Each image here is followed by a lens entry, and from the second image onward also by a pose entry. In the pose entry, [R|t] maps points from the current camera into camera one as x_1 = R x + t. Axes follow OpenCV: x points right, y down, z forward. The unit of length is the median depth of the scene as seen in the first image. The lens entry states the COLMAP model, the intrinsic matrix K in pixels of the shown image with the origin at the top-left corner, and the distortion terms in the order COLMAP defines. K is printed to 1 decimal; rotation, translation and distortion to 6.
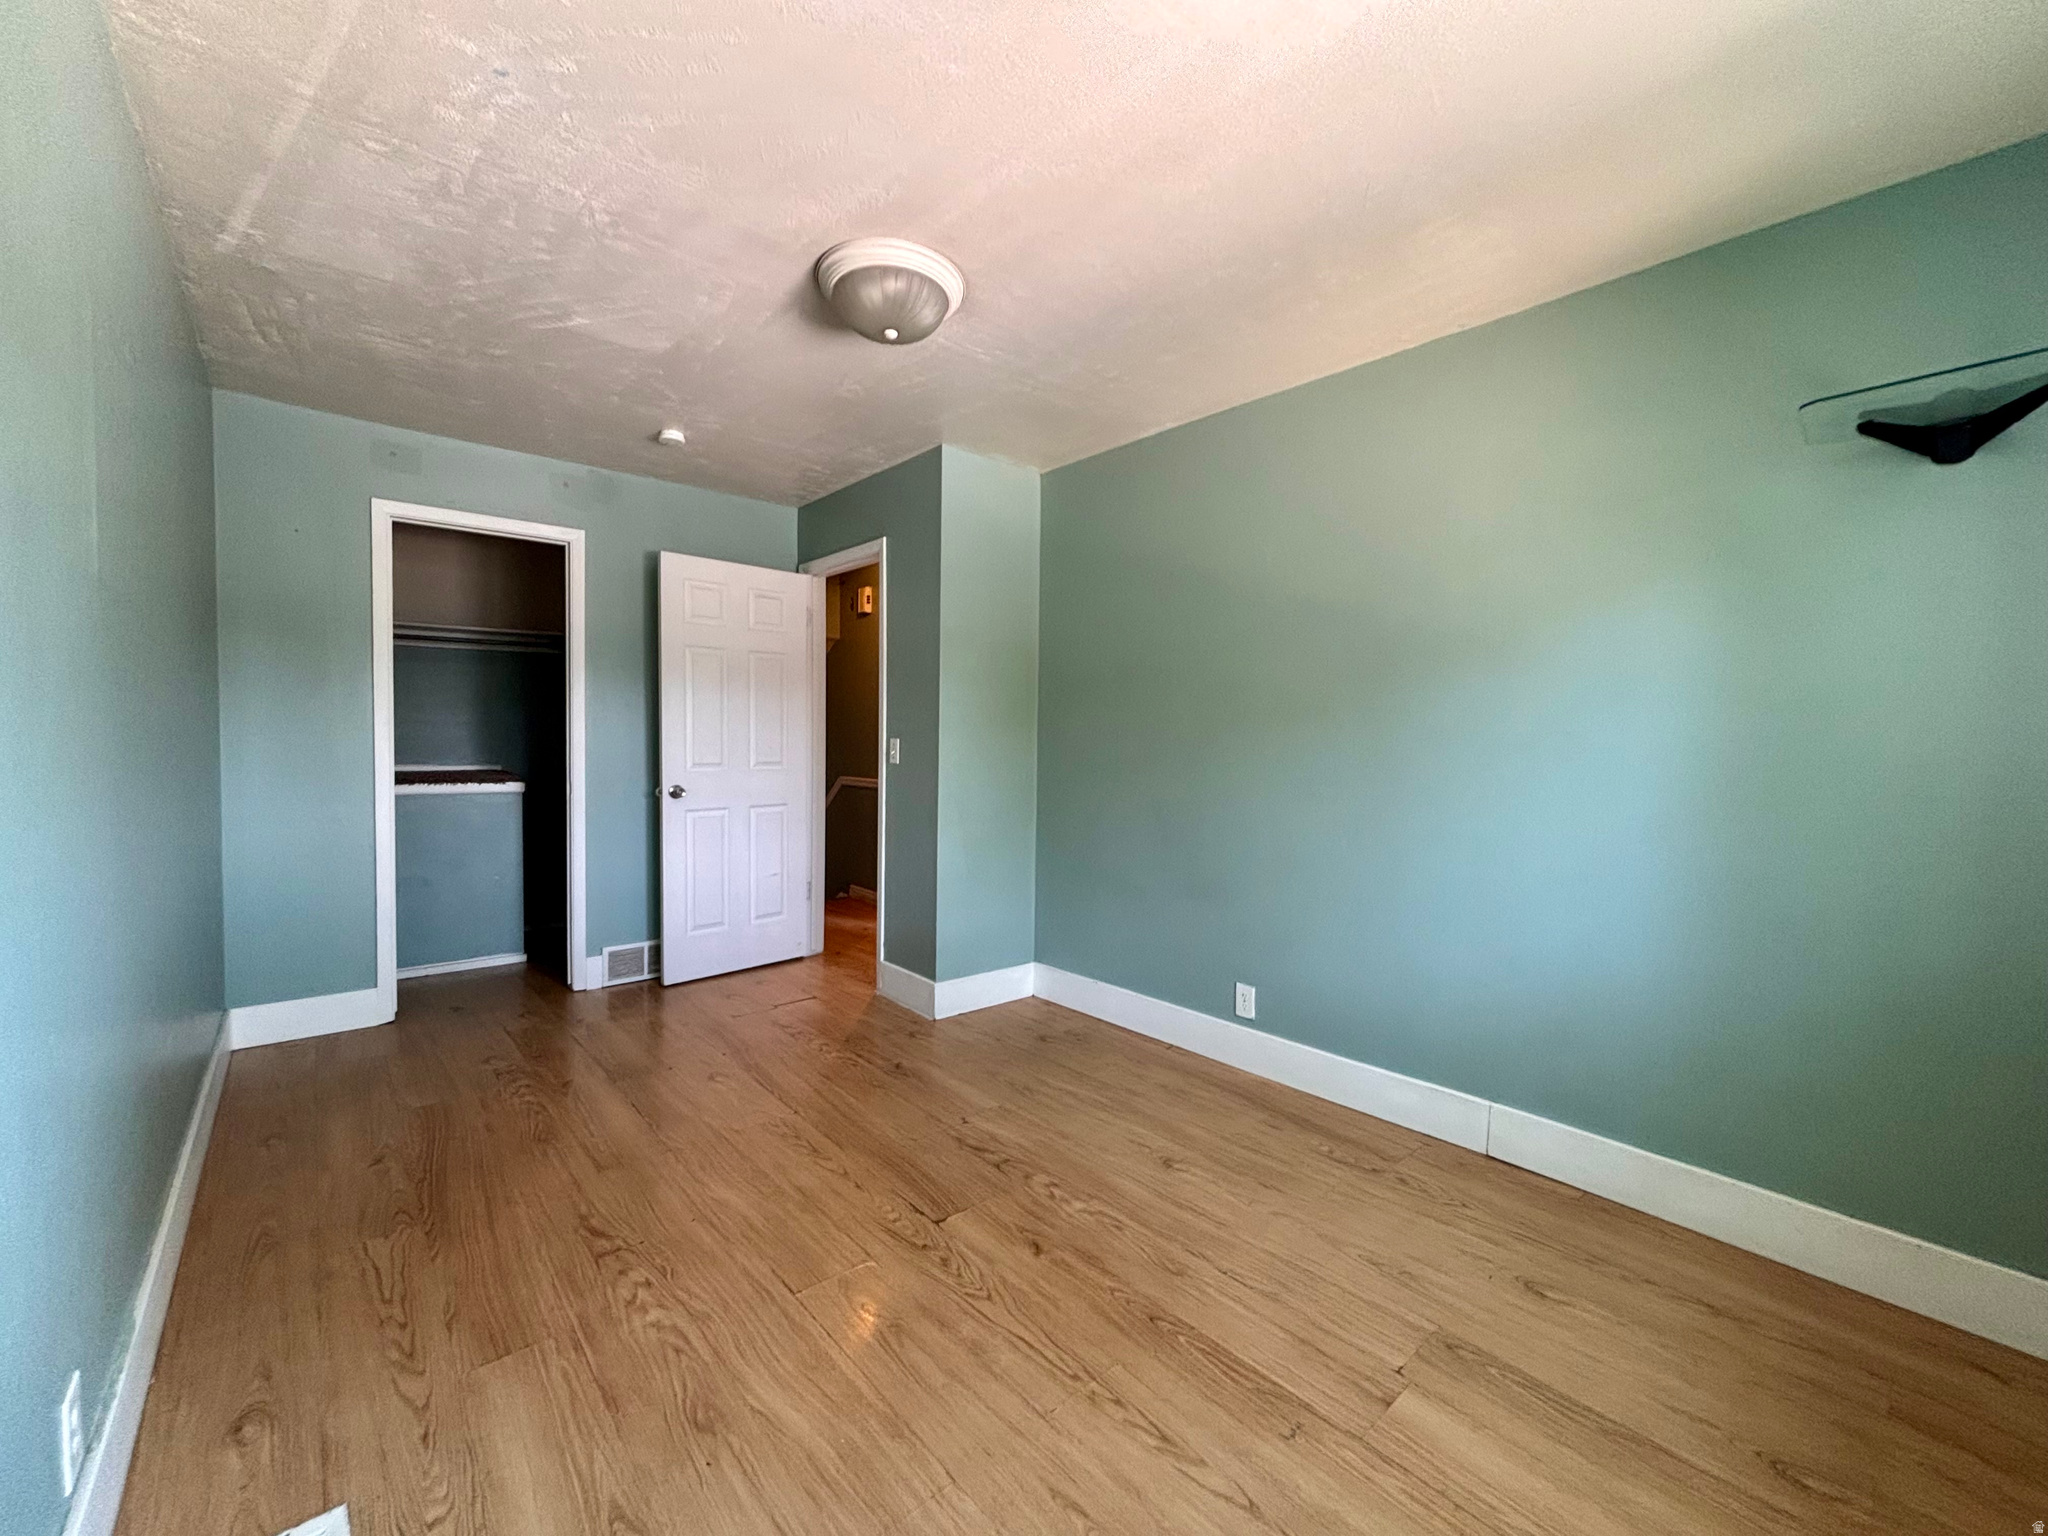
lens RADIAL K [[836.6, 0, 1024.0], [0, 836.6, 768.0], [0, 0, 1]] dist [-0.001813, -0.000113]
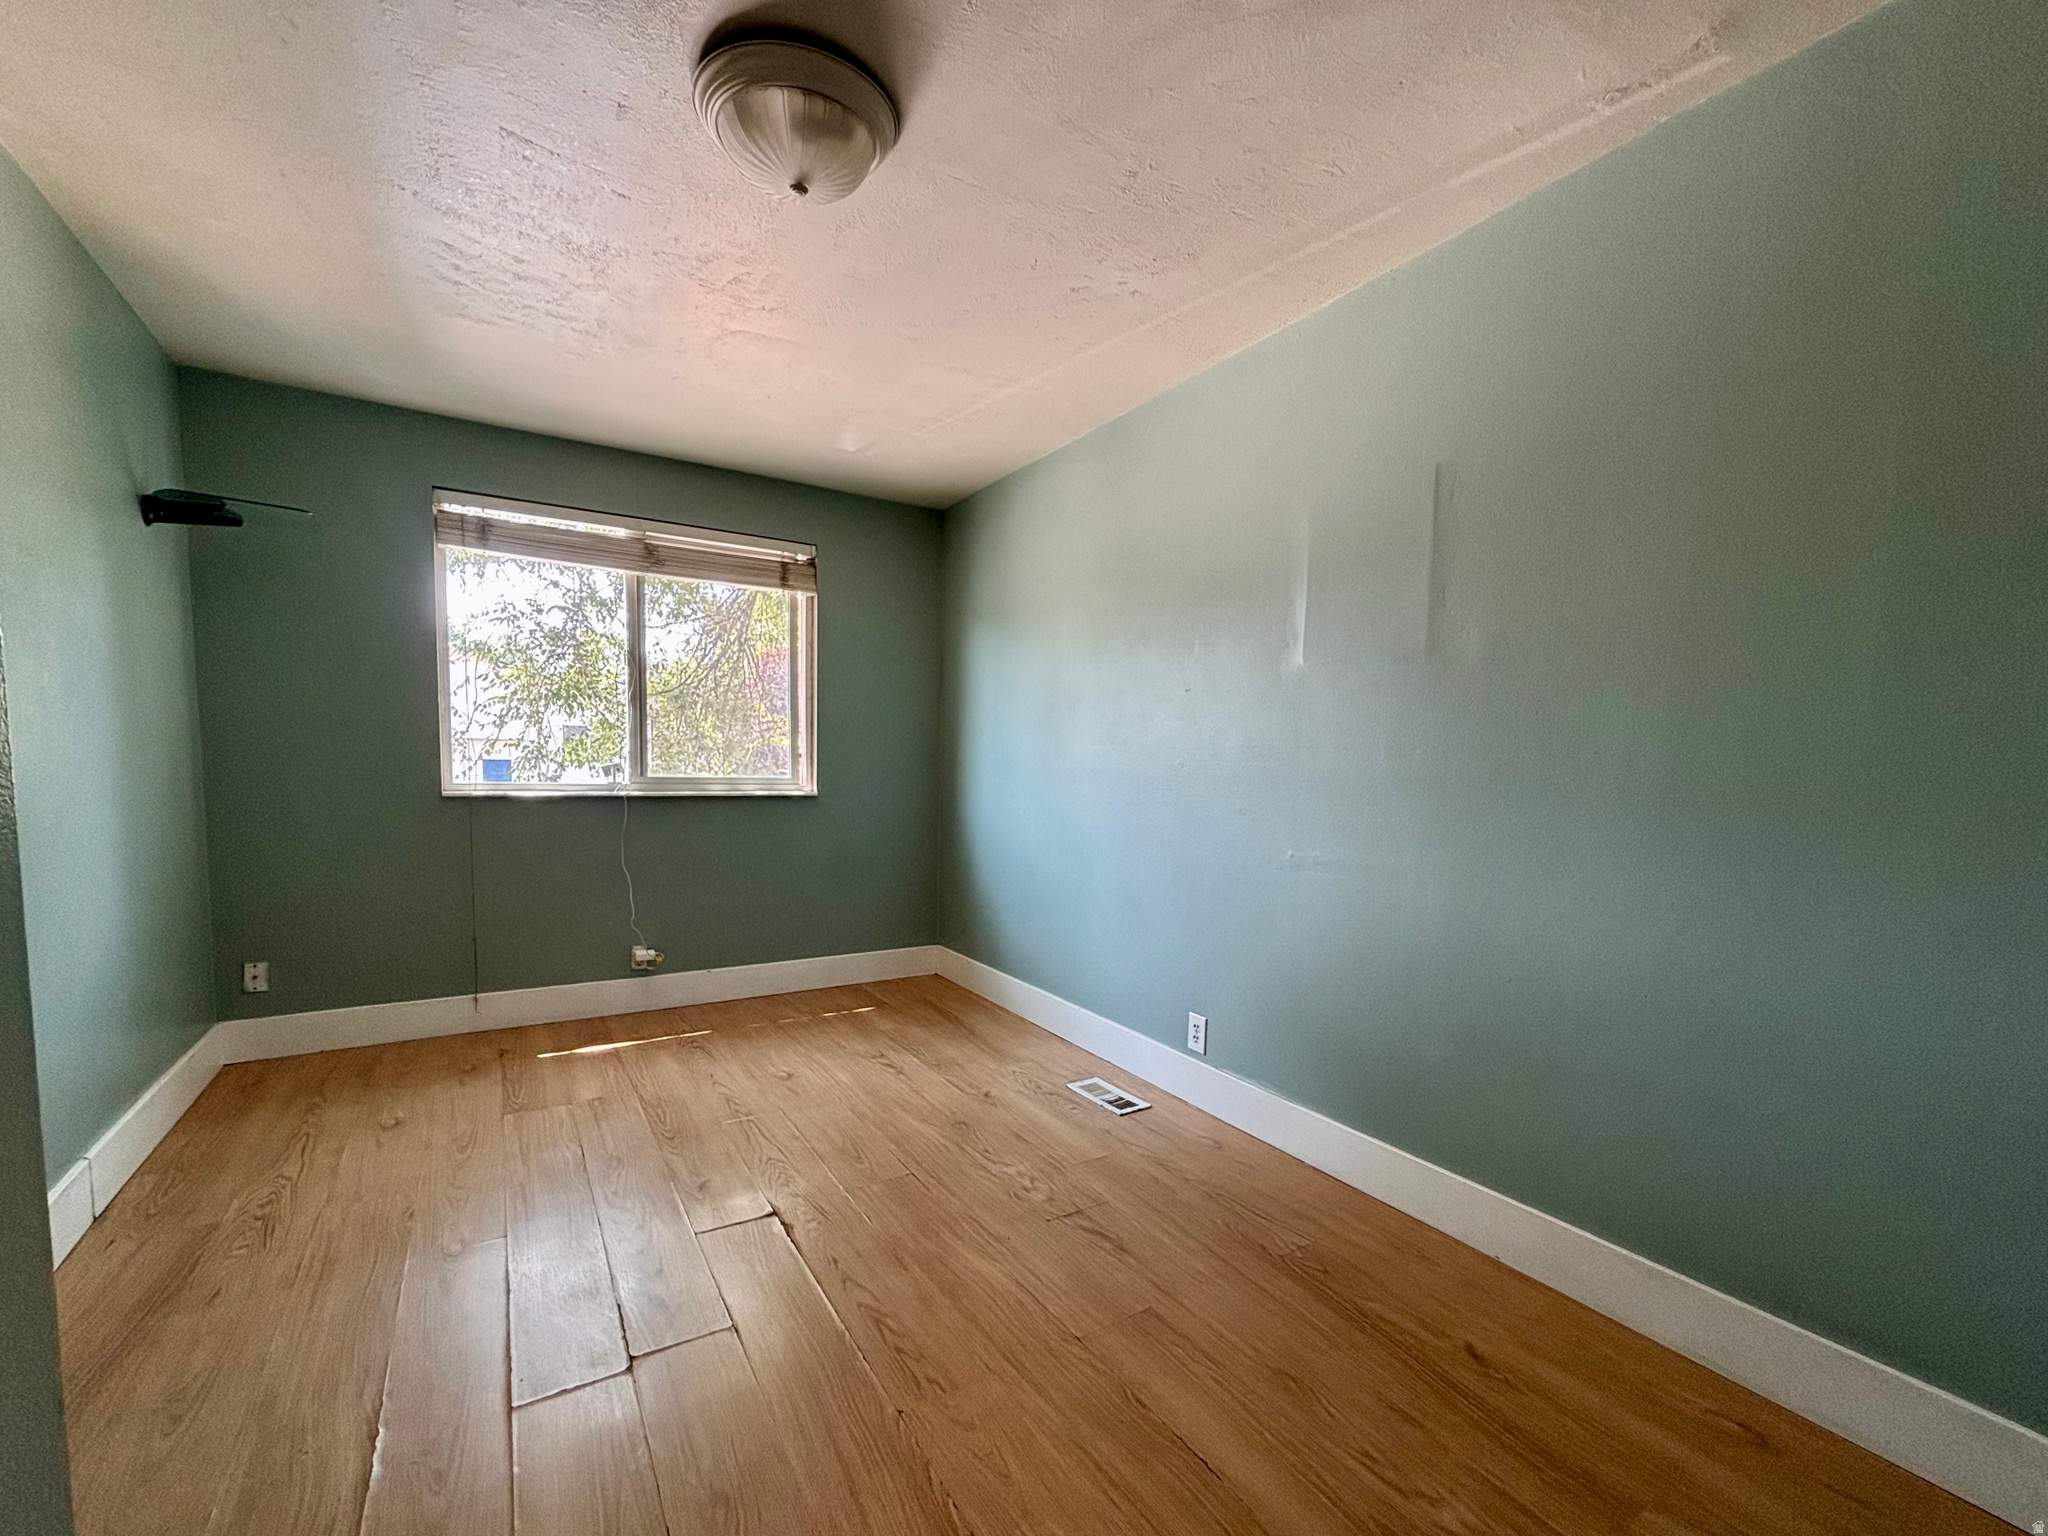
lens RADIAL K [[846.8, 0, 1024.0], [0, 846.8, 768.0], [0, 0, 1]] dist [0.067559, -0.000097]
pose [[-0.987978, -0.029937, 0.151669, -0.639994], [-0.021588, 0.998175, 0.056404, -0.077862], [-0.153081, 0.052451, -0.986821, 2.287457]]
